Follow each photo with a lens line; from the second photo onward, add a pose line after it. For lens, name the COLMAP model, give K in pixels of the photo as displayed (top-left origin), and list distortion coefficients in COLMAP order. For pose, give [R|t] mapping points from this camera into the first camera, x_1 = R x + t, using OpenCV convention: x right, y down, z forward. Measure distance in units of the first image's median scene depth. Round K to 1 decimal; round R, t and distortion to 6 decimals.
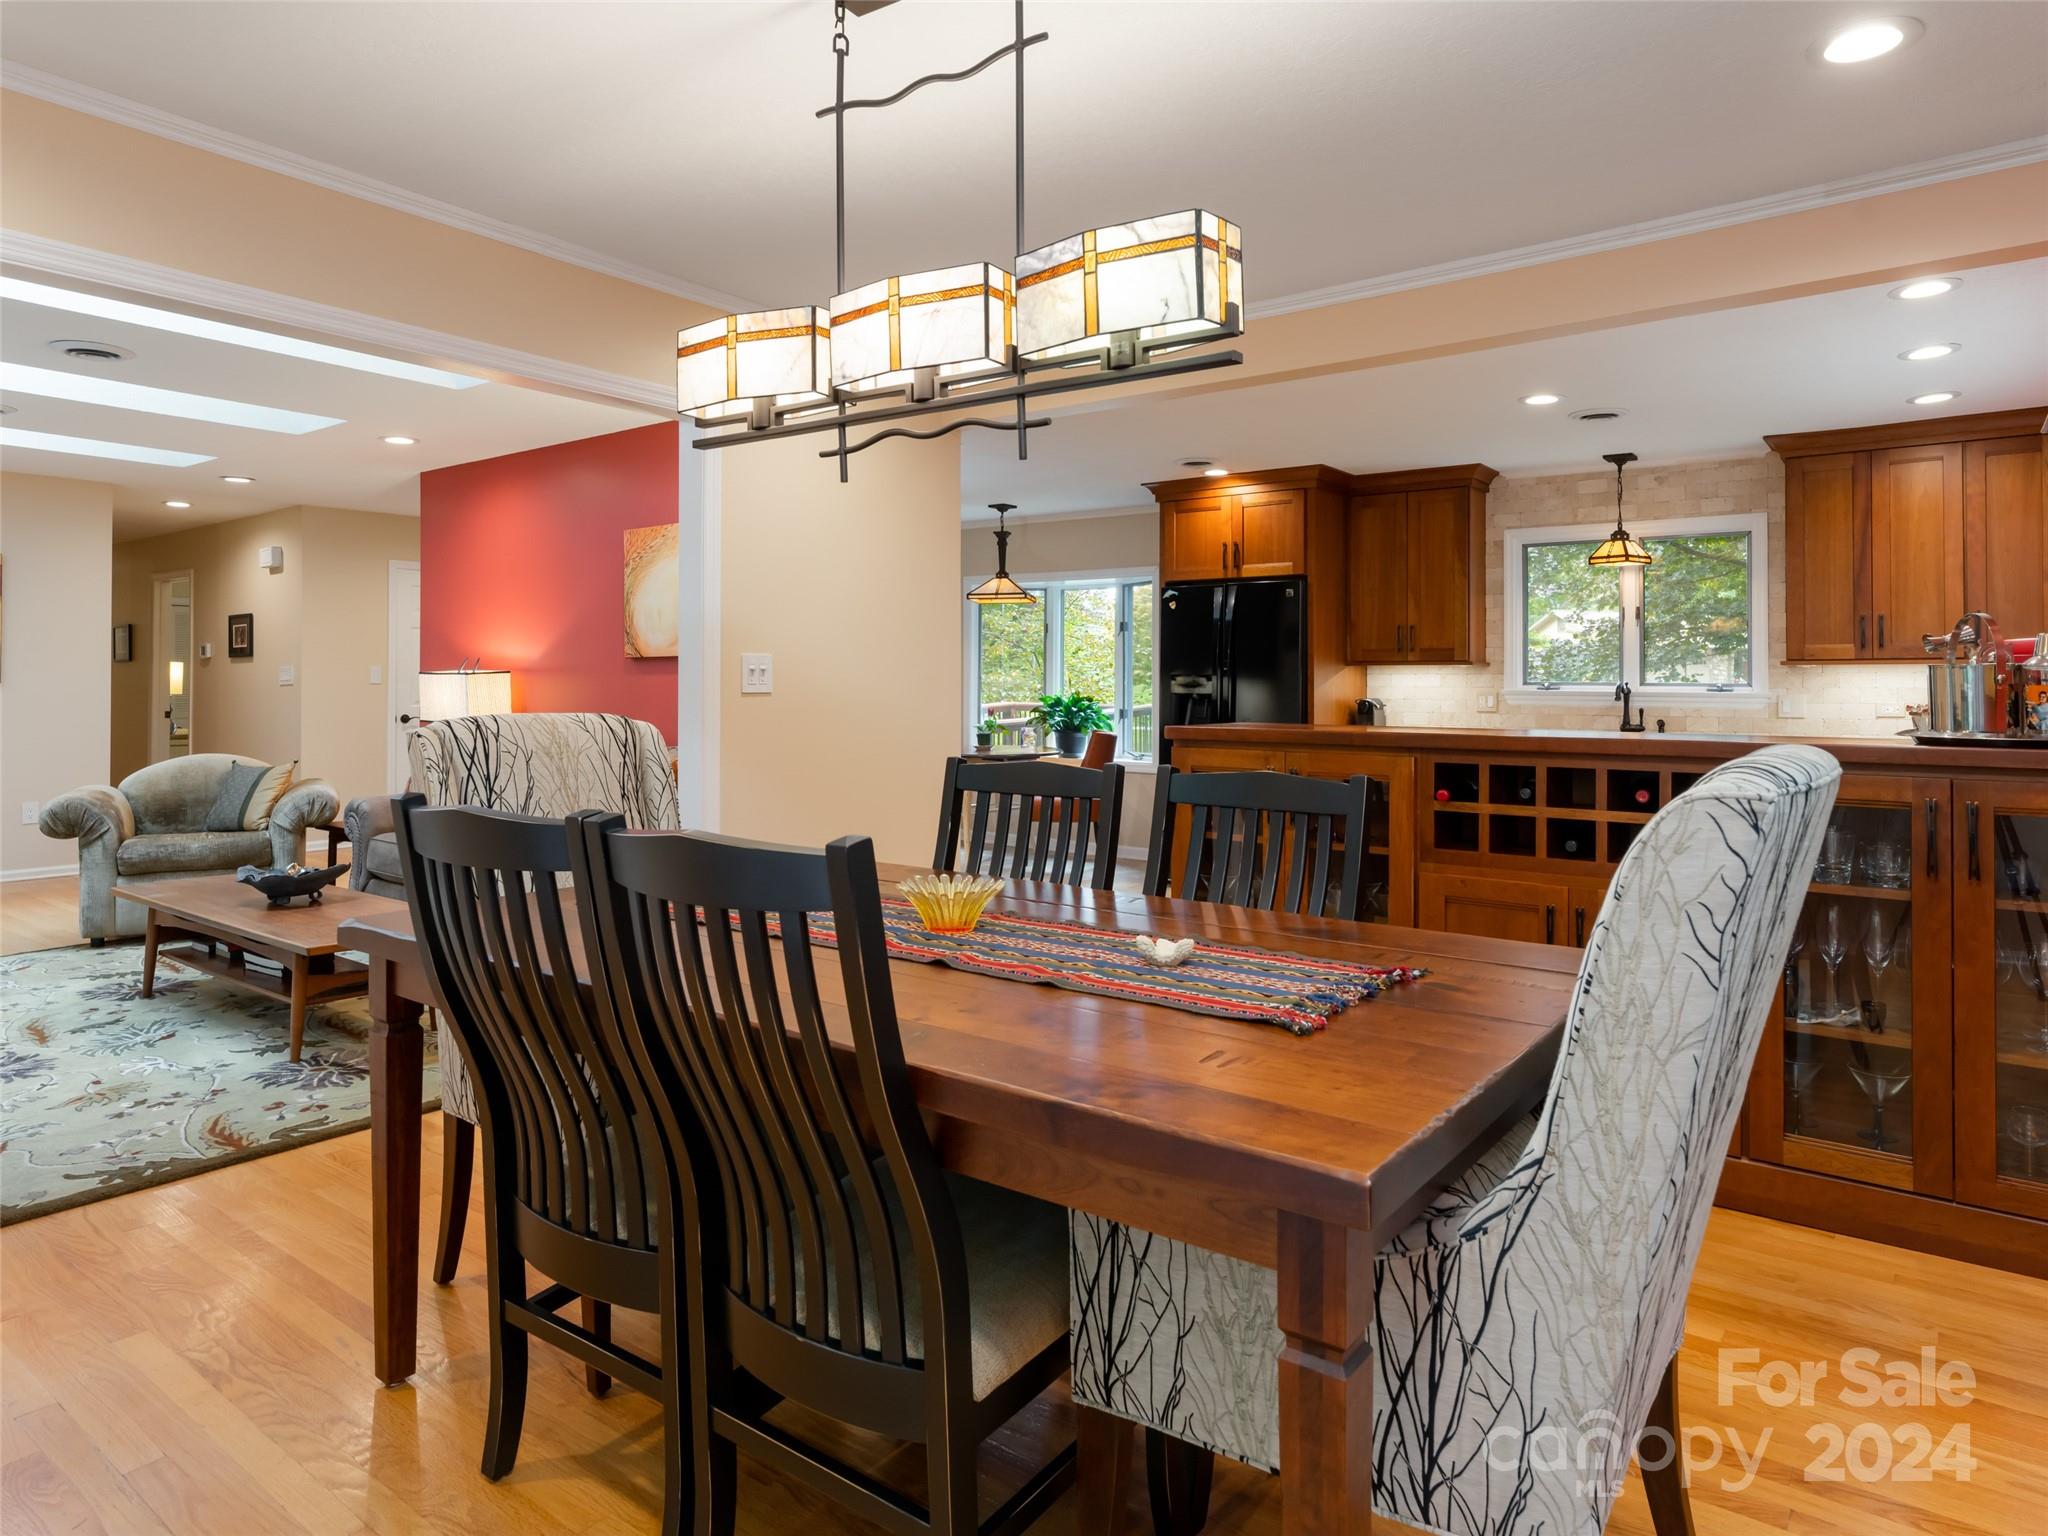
lens RADIAL K [[1149.2, 0, 1026.9], [0, 1149.2, 679.5], [0, 0, 1]] dist [-0.030567, -0.000016]
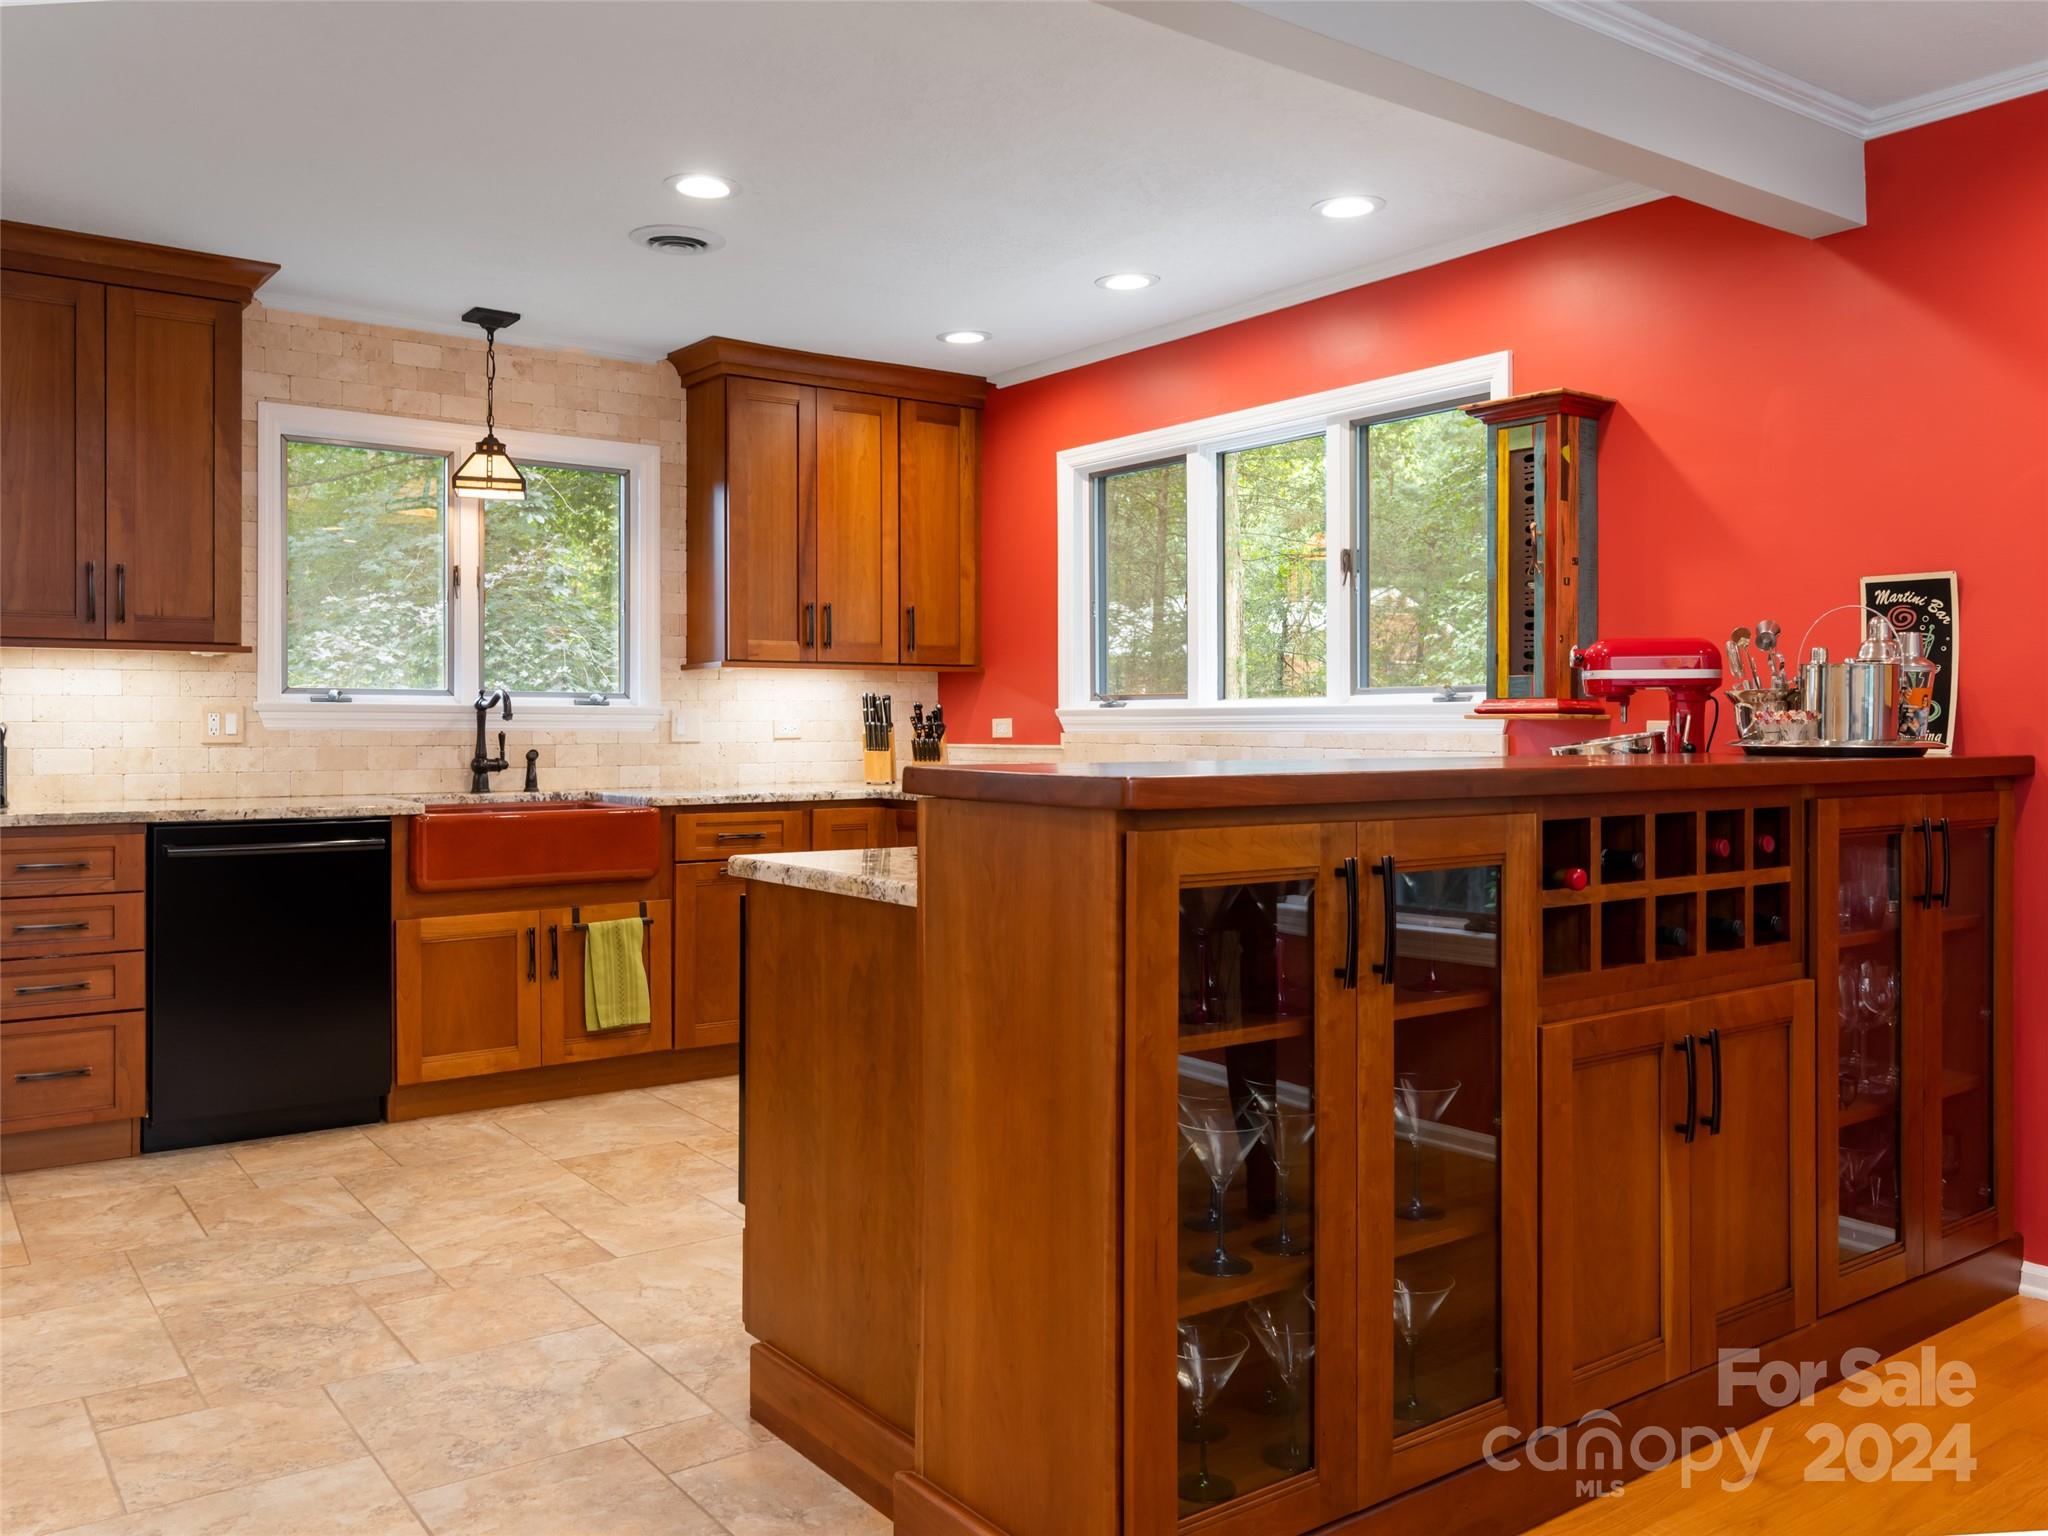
lens RADIAL K [[1626.2, 0, 984.5], [0, 1626.2, 727.6], [0, 0, 1]] dist [-0.002777, 0.000401]
pose [[0.283497, -0.010543, 0.958915, -0.239605], [-0.008009, 0.999879, 0.013361, 0.009244], [-0.958940, -0.011467, 0.283378, 0.514119]]
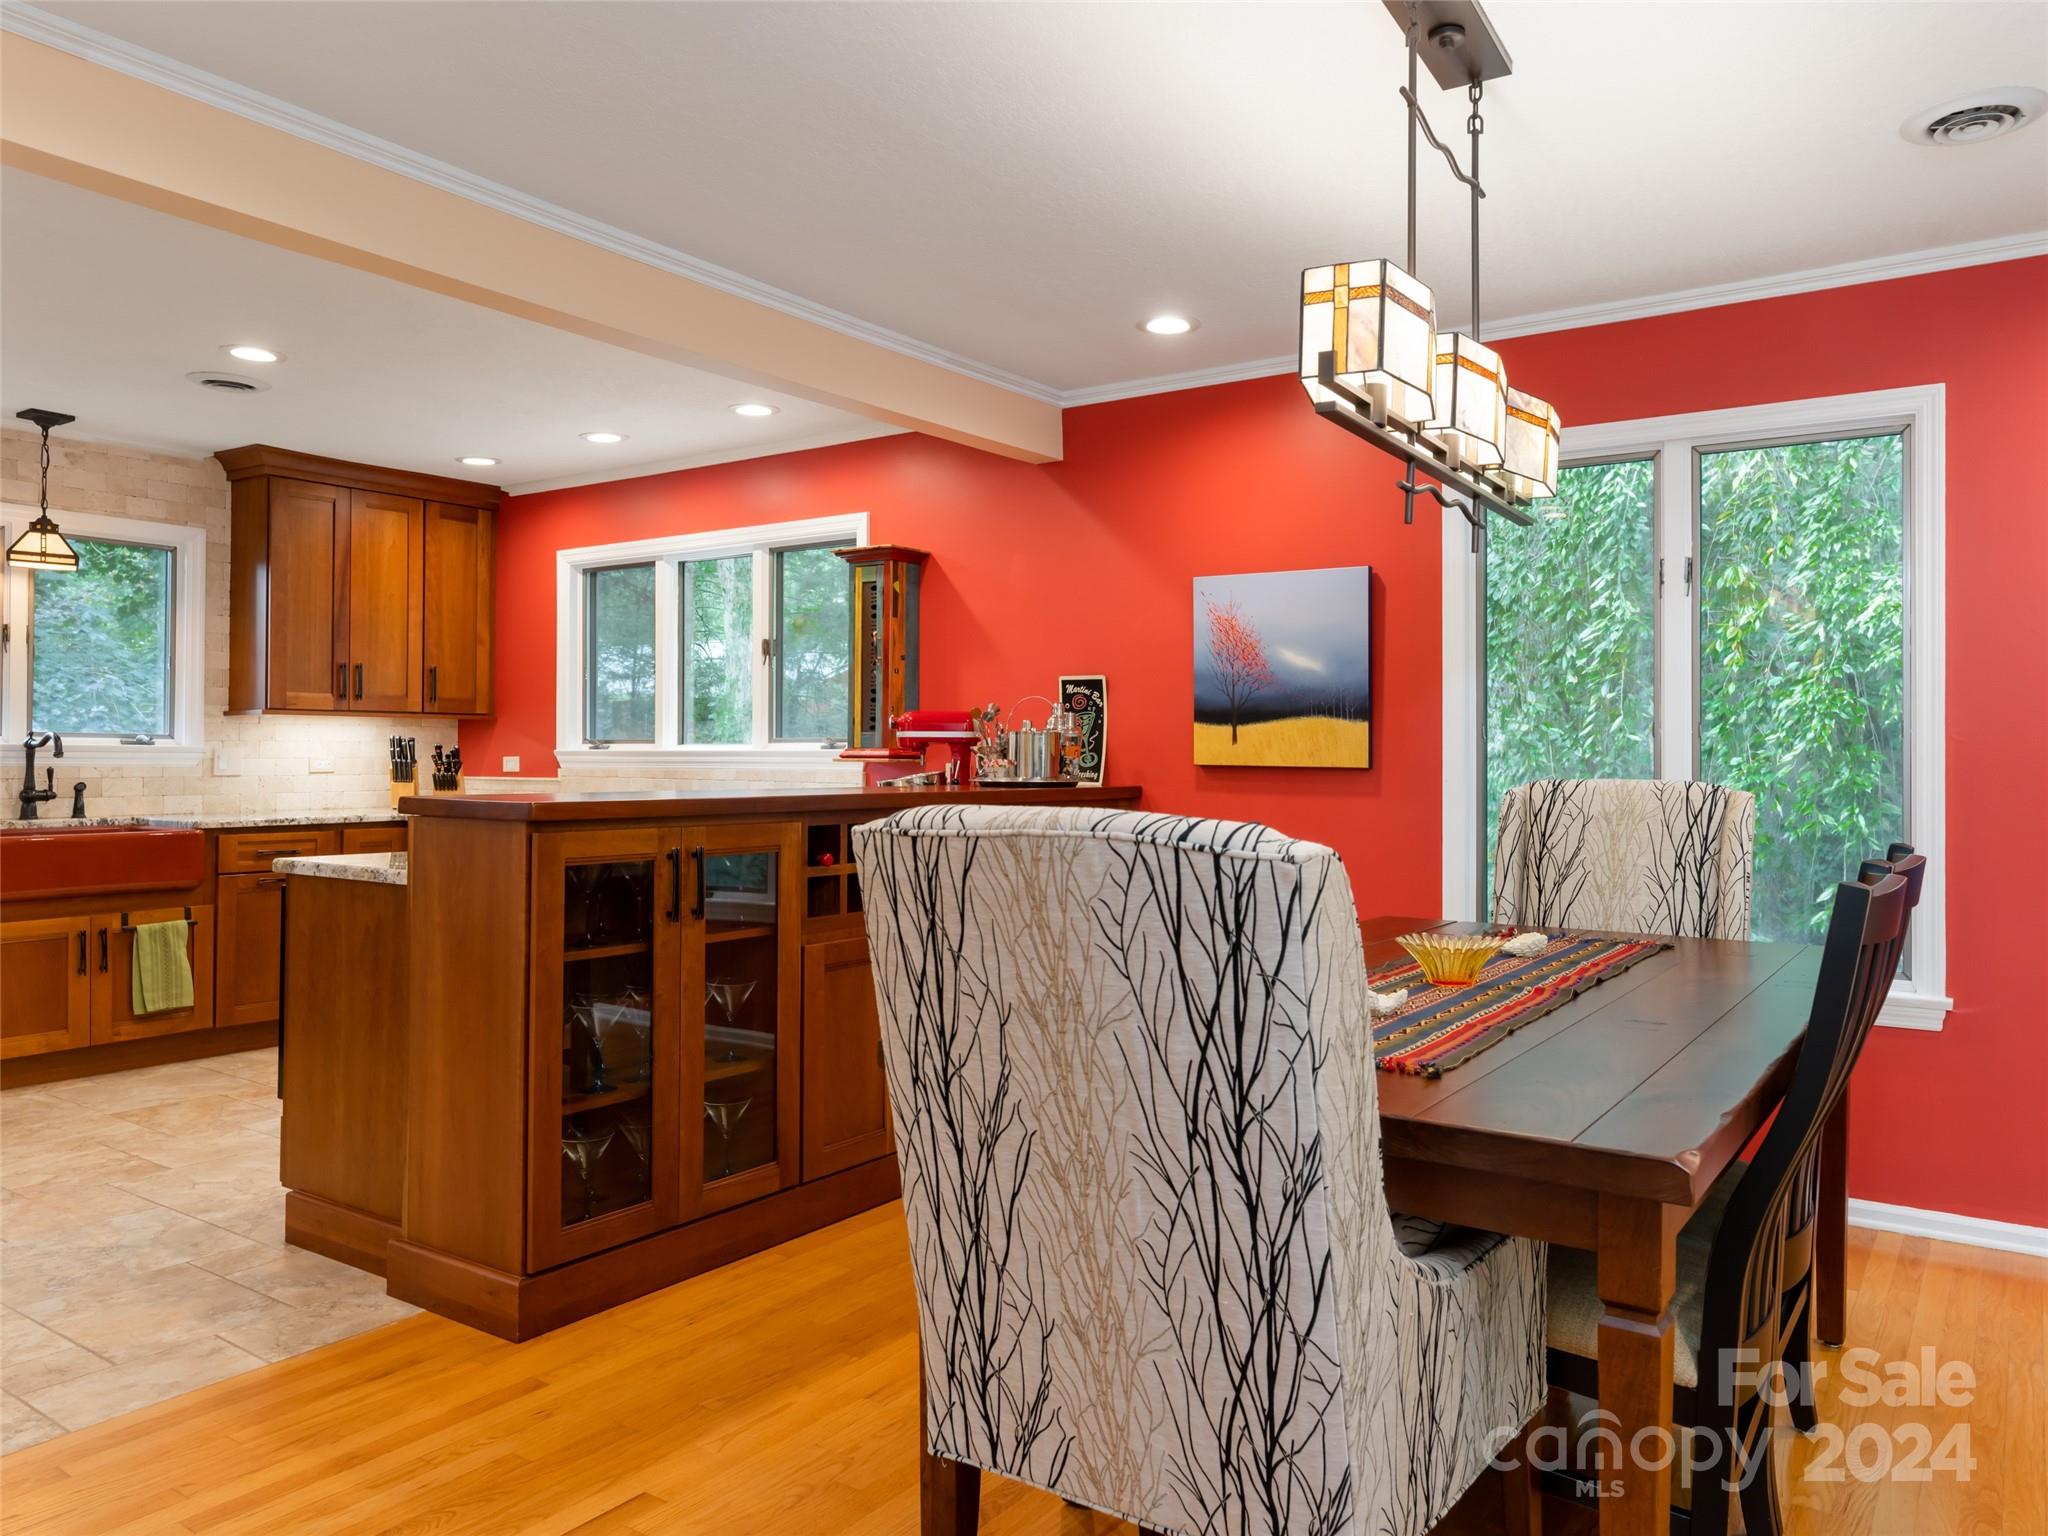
lens RADIAL K [[1442.1, 0, 1062.0], [0, 1442.1, 738.2], [0, 0, 1]] dist [-0.001837, 0.000611]
pose [[-0.064355, 0.003335, 0.997922, -0.431207], [-0.016430, 0.999855, -0.004401, 0.000121], [-0.997792, -0.016679, -0.064291, 0.428939]]
